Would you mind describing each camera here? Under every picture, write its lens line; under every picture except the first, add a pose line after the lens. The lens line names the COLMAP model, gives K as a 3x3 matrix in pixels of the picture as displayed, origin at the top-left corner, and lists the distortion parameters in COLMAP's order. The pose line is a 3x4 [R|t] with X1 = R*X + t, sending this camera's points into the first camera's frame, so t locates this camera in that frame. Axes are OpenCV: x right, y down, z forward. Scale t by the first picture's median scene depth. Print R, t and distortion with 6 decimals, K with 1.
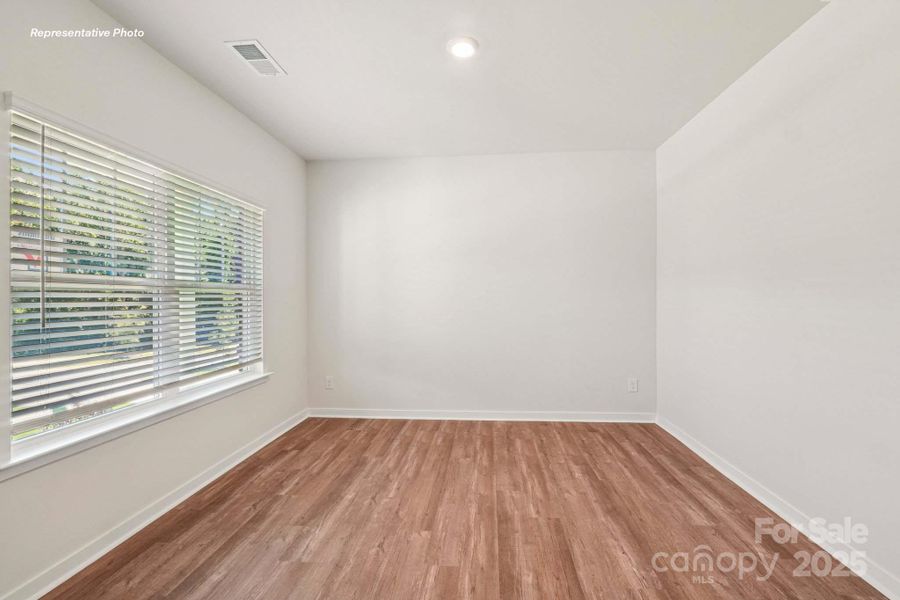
lens RADIAL K [[390.1, 0, 450.0], [0, 390.1, 300.0], [0, 0, 1]] dist [0.000139, 0.000584]
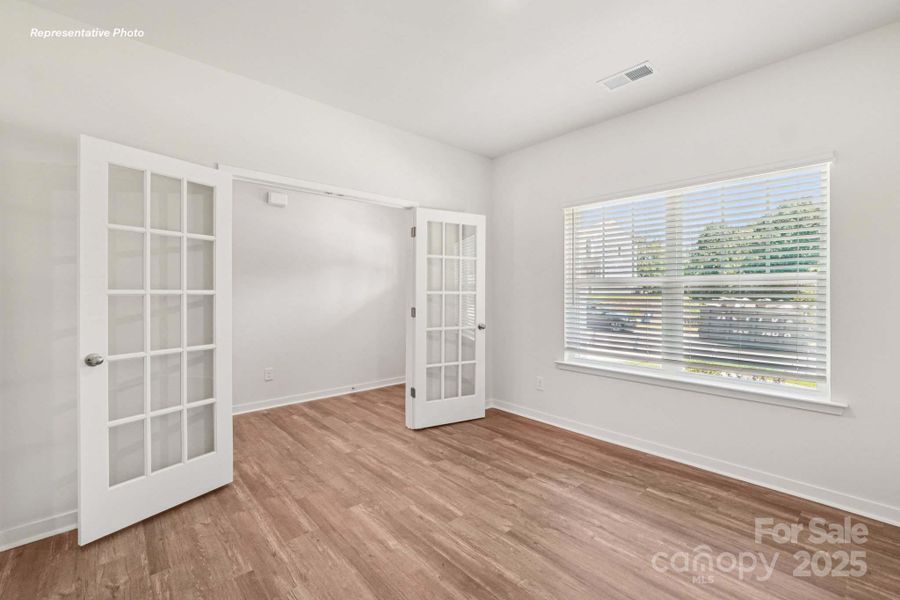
lens RADIAL K [[390.1, 0, 450.0], [0, 390.1, 300.0], [0, 0, 1]] dist [0.000139, 0.000584]
pose [[-0.682525, 0.022179, -0.730526, 0.682938], [0.002629, 0.999607, 0.027892, -0.007691], [0.730858, 0.017116, -0.682315, 1.439383]]
